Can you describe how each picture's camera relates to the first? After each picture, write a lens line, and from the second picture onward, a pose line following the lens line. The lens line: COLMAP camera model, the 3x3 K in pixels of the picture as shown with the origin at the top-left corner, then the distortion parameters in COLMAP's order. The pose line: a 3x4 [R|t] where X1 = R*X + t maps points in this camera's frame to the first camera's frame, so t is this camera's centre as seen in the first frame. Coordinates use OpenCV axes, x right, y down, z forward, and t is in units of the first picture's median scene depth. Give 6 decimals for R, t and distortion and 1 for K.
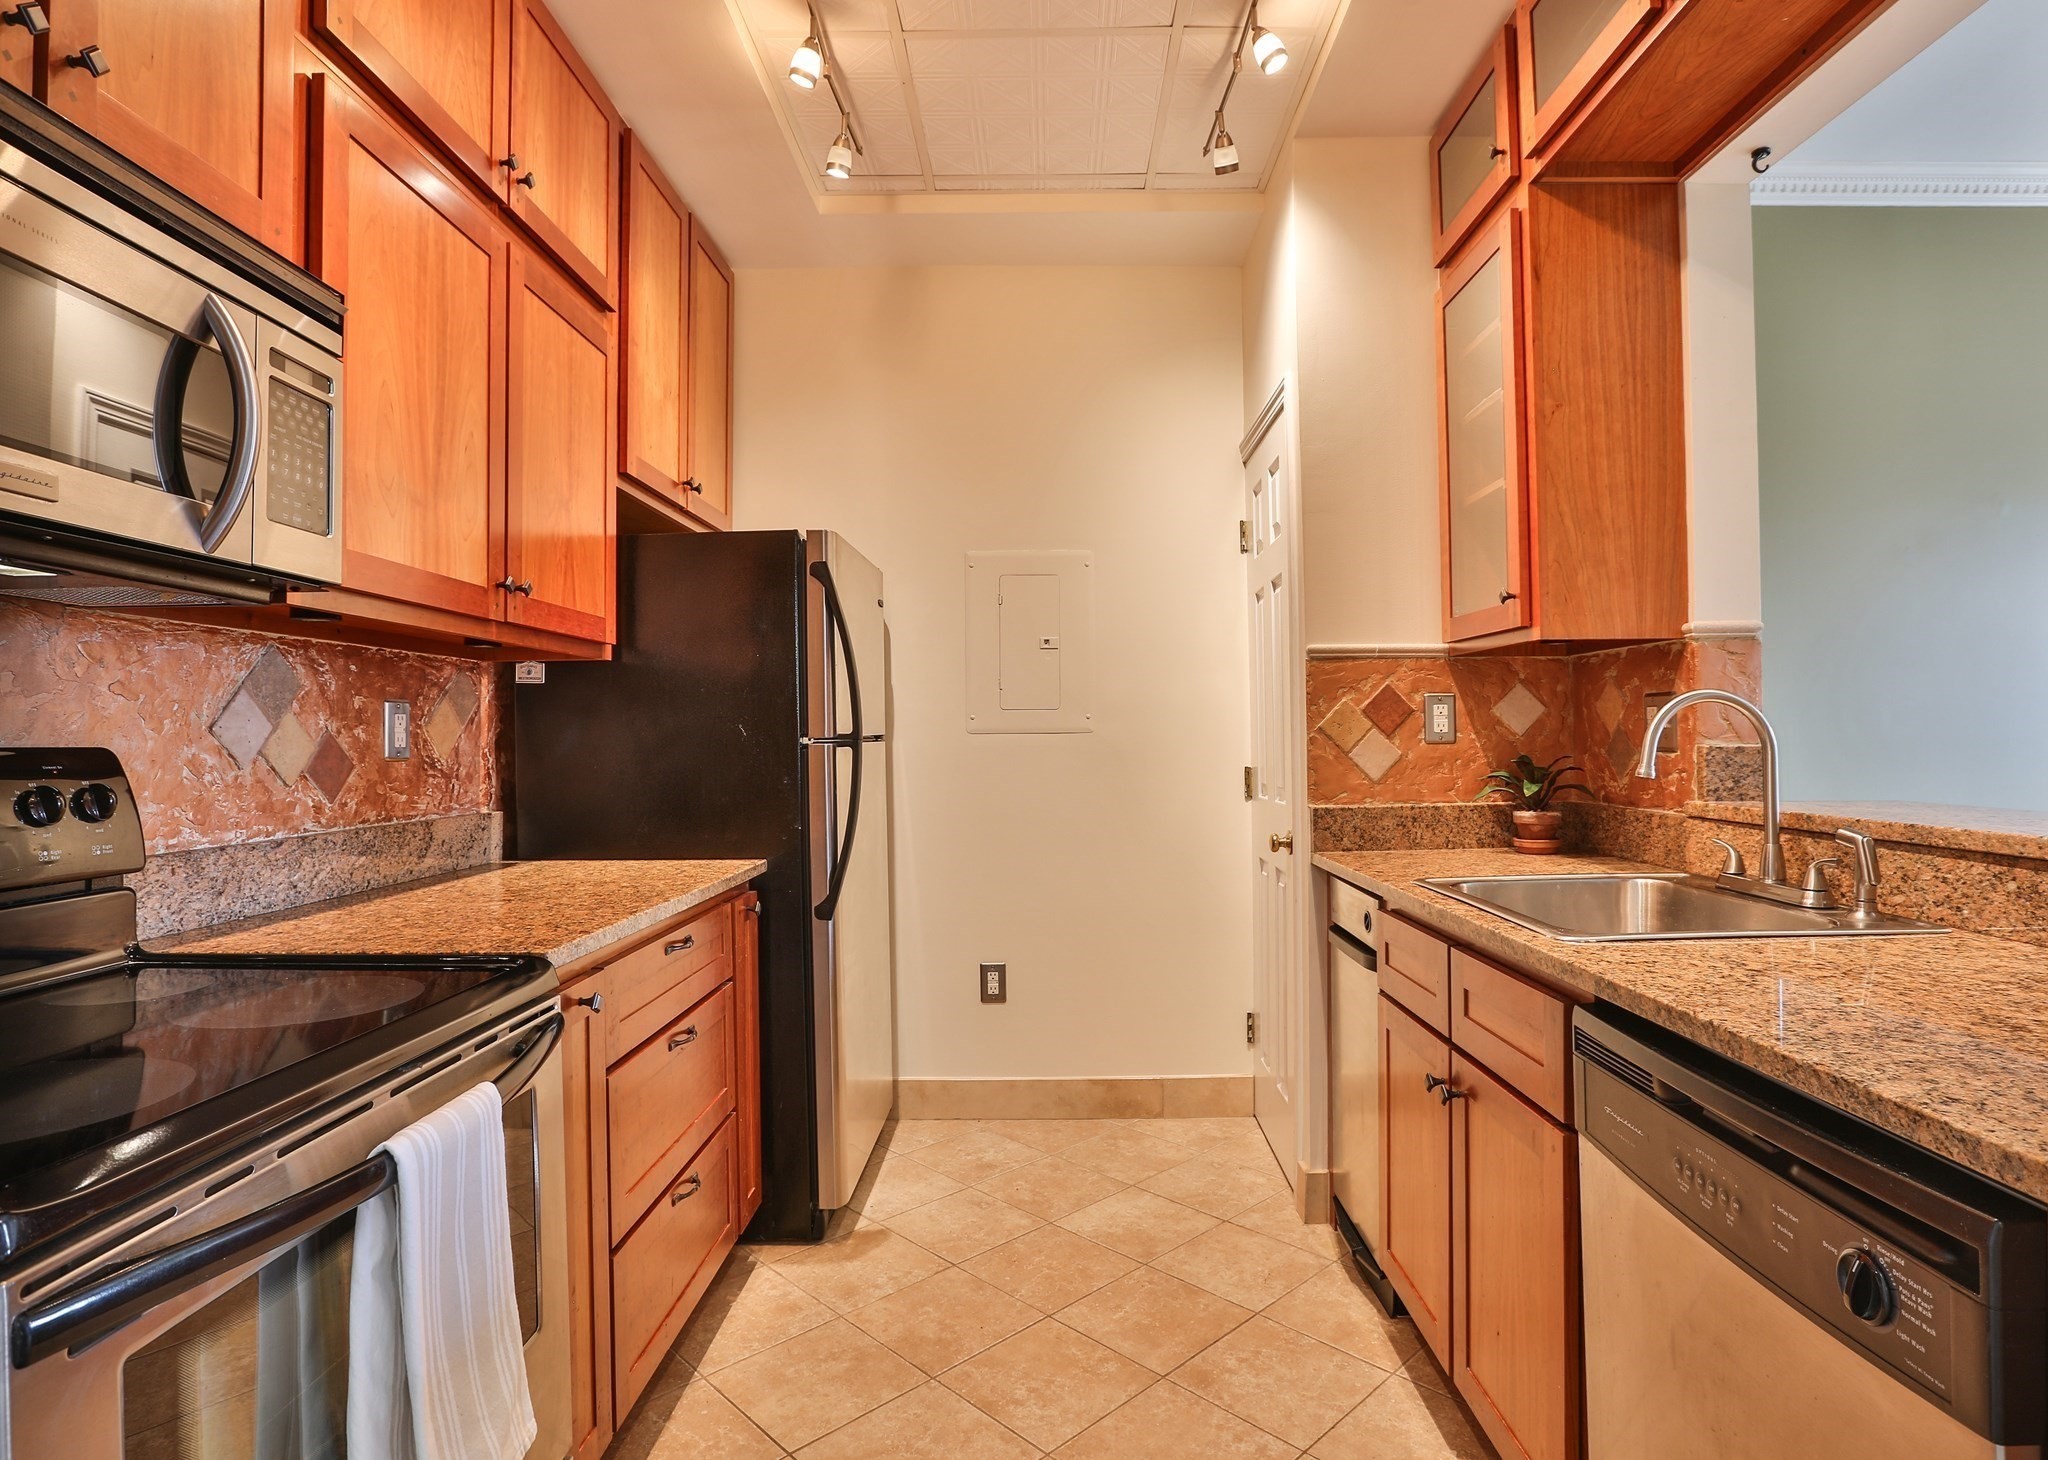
lens RADIAL K [[1103.8, 0, 1040.2], [0, 1103.8, 728.3], [0, 0, 1]] dist [-0.050330, 0.031580]
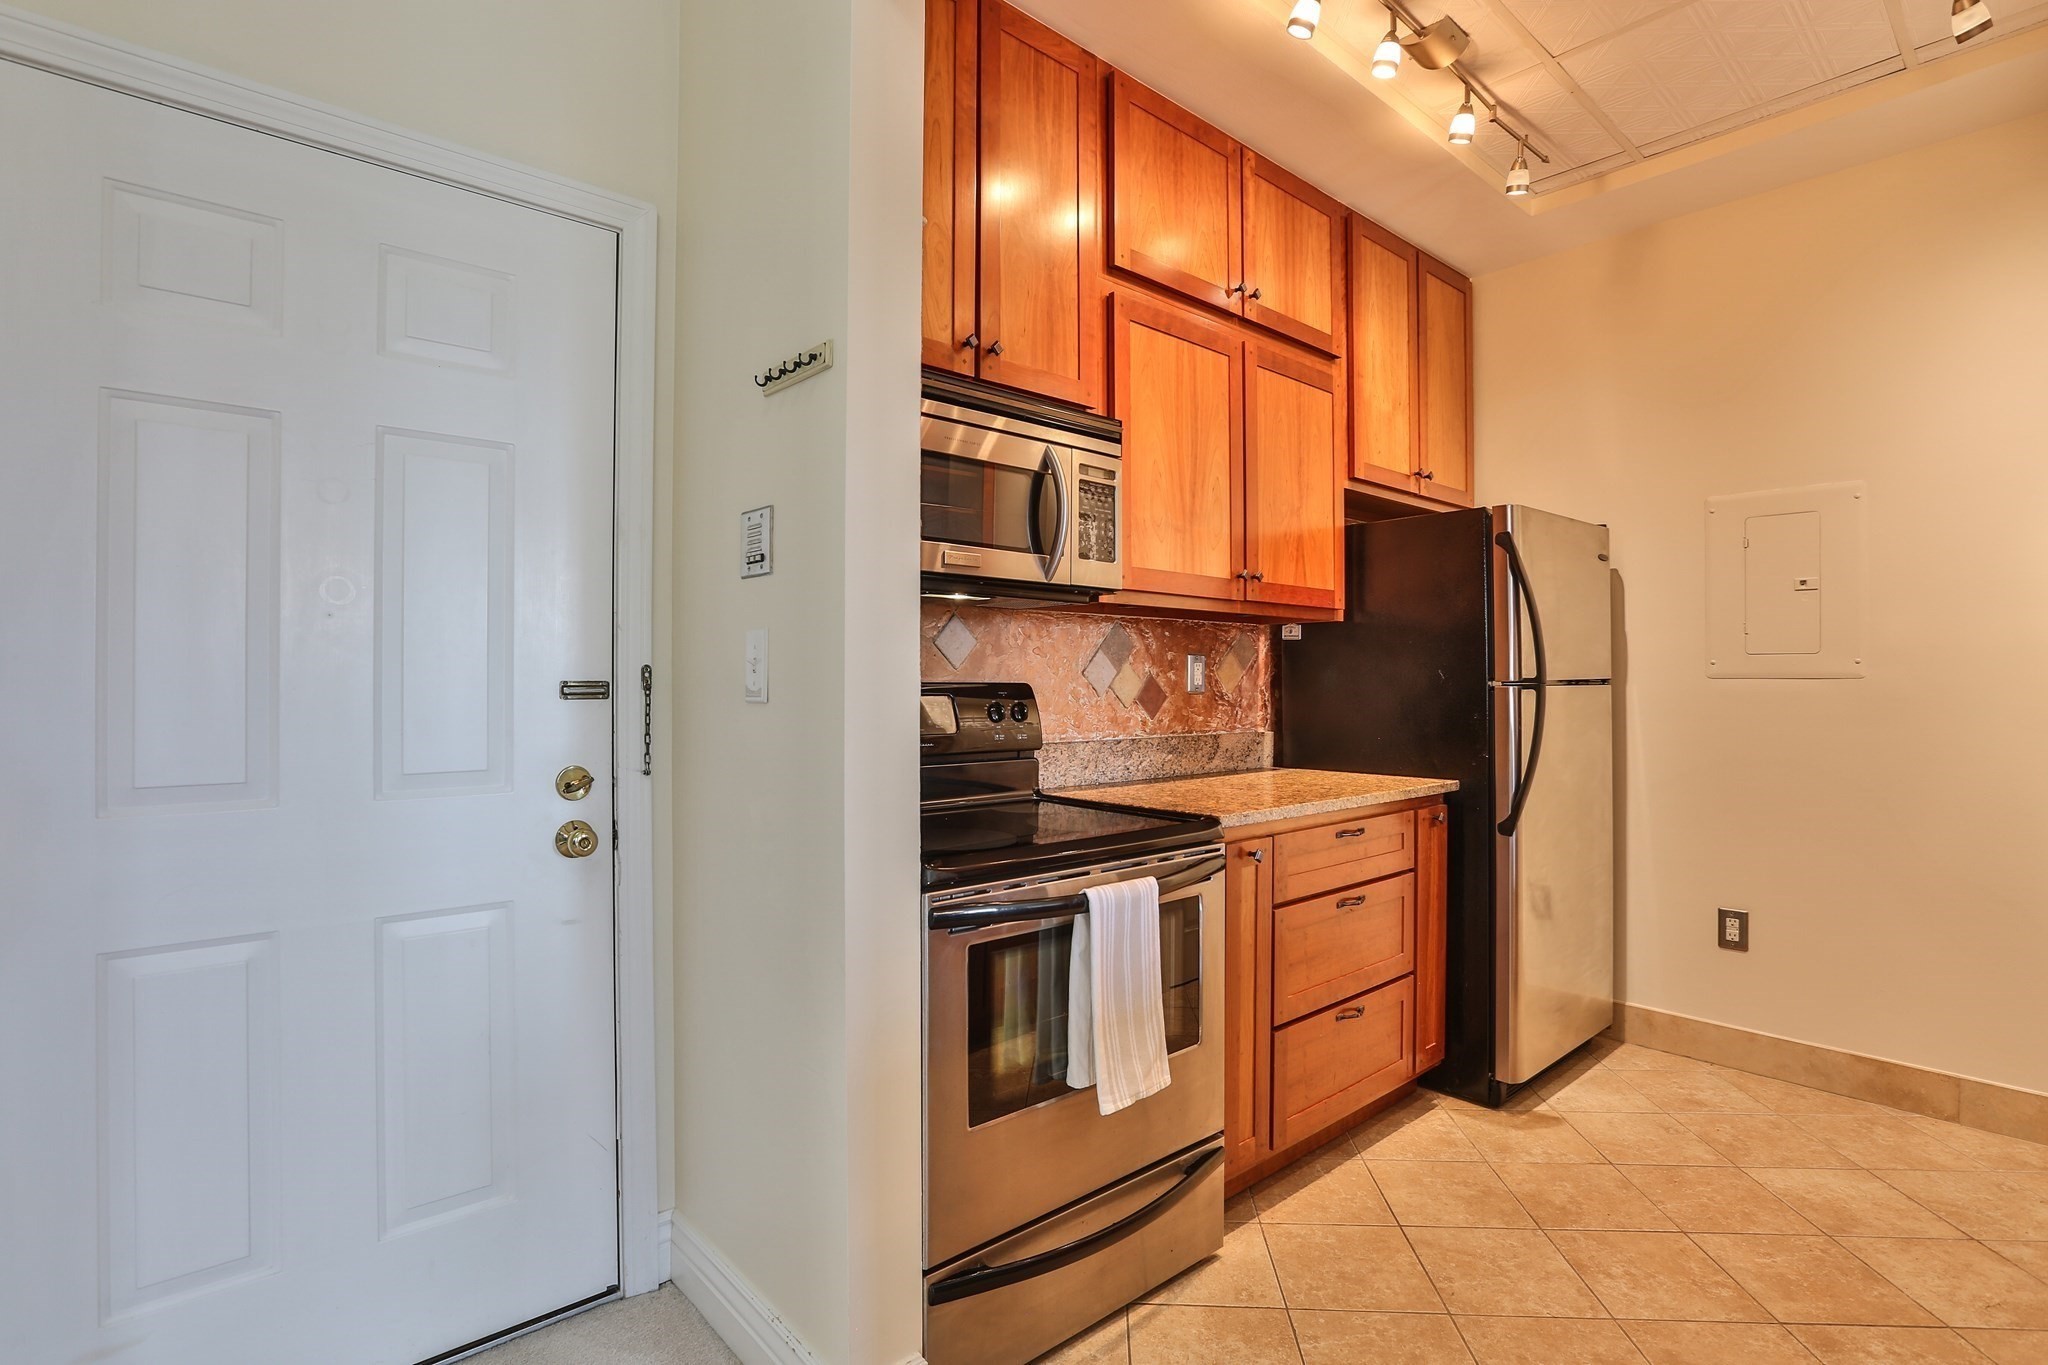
lens RADIAL K [[1041.5, 0, 1024.0], [0, 1041.5, 682.5], [0, 0, 1]] dist [-0.000476, 0.023946]
pose [[0.668426, 0.011434, -0.743690, 0.330453], [-0.000974, 0.999894, 0.014498, -0.006674], [0.743778, -0.008966, 0.668367, -0.149378]]
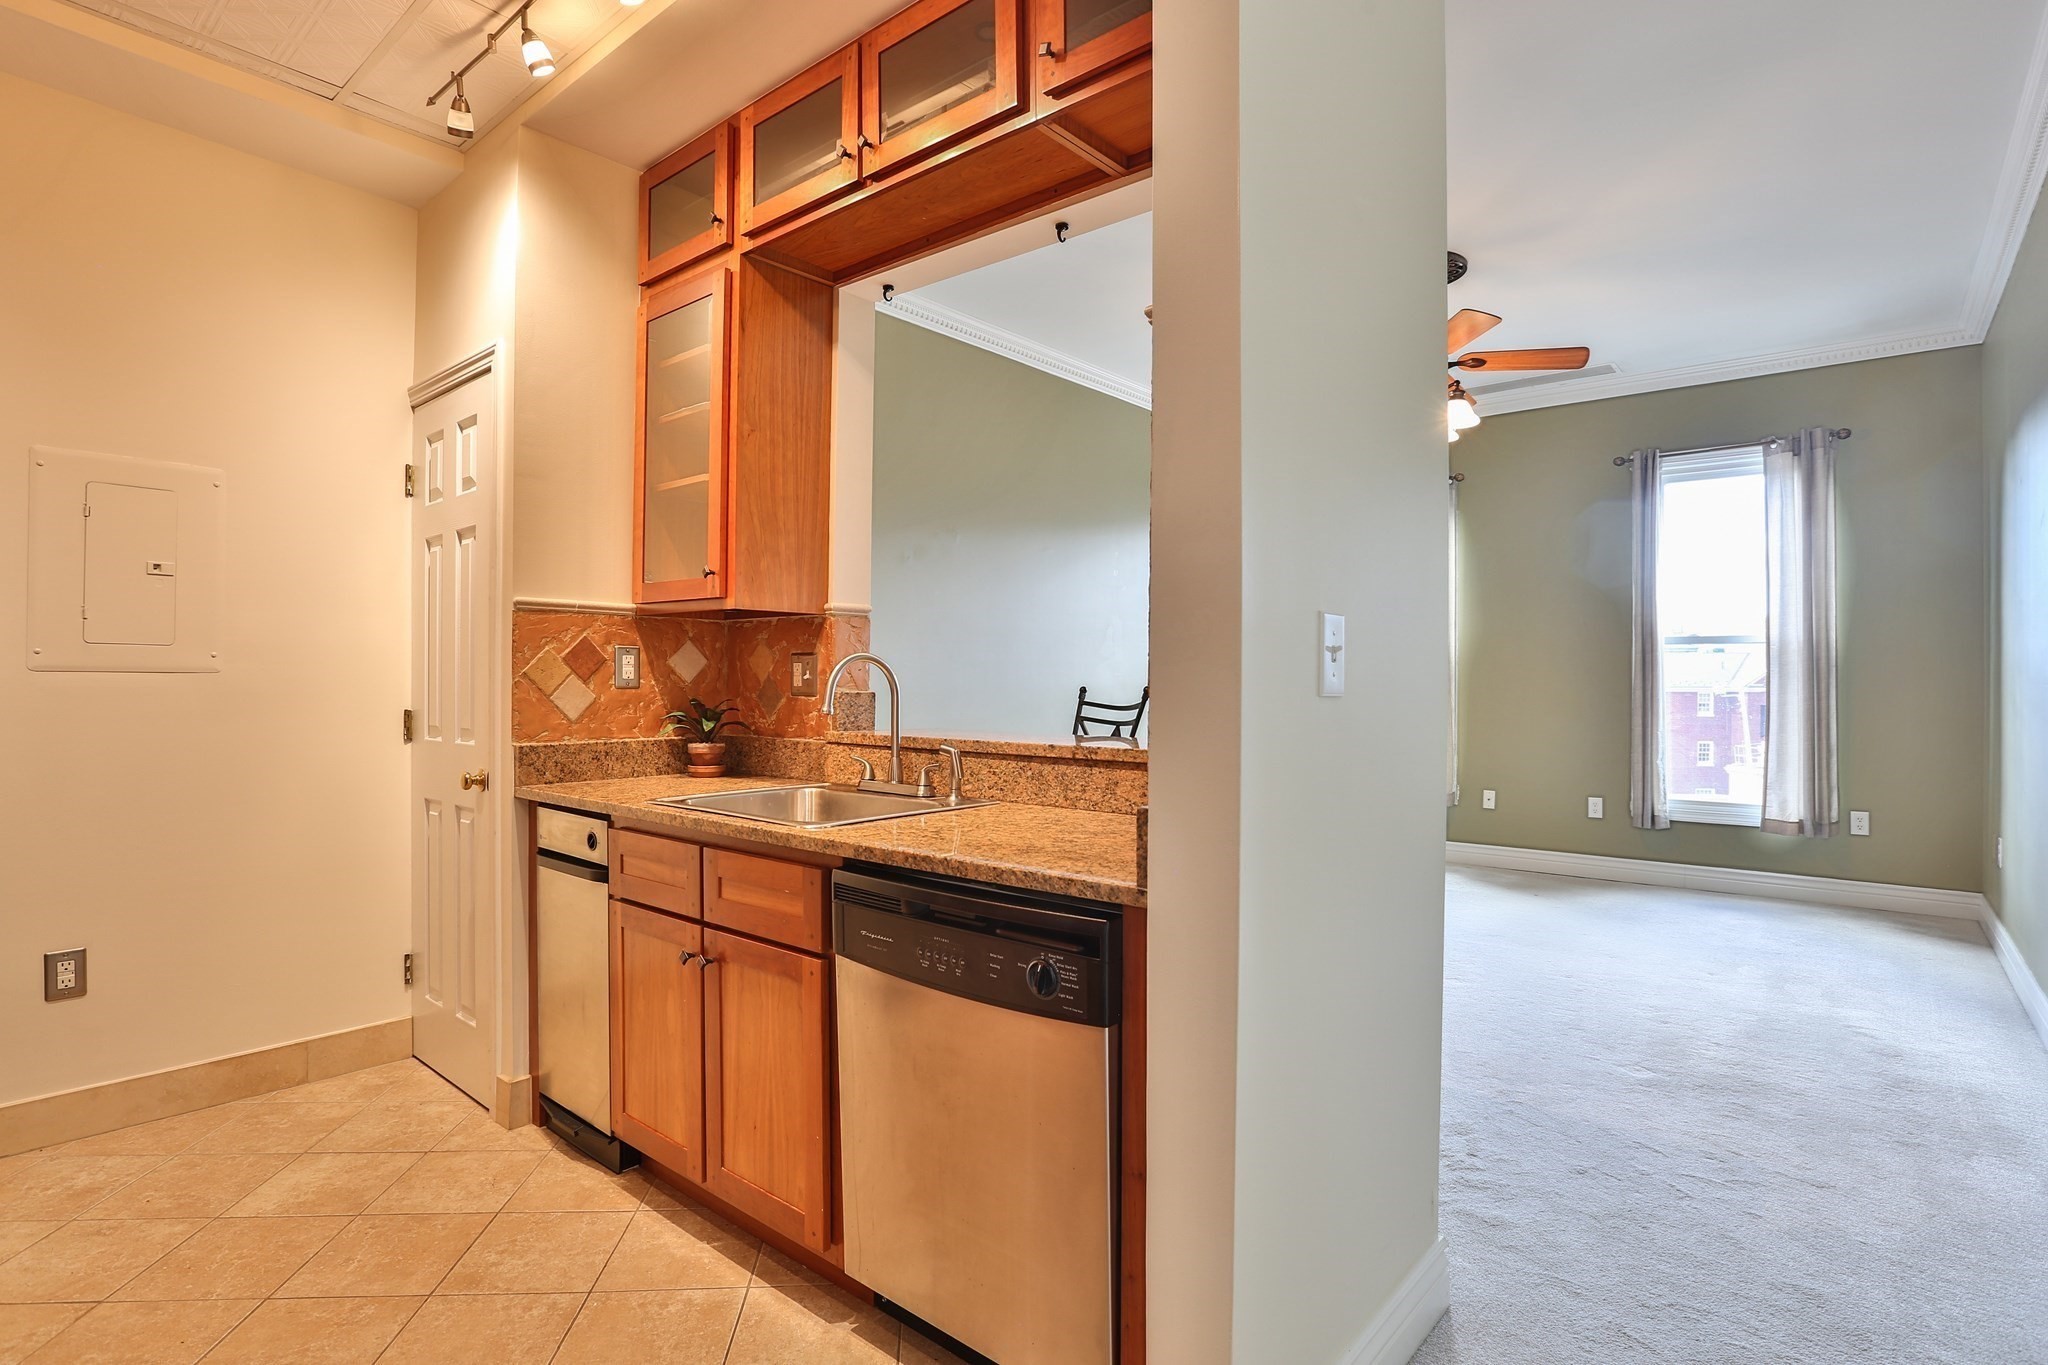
lens RADIAL K [[1109.1, 0, 964.7], [0, 1109.1, 680.8], [0, 0, 1]] dist [-0.014775, 0.030161]
pose [[0.671083, 0.014356, 0.741243, -0.304833], [-0.018938, 0.999818, -0.002218, 0.001534], [-0.741140, -0.012550, 0.671233, -0.075425]]
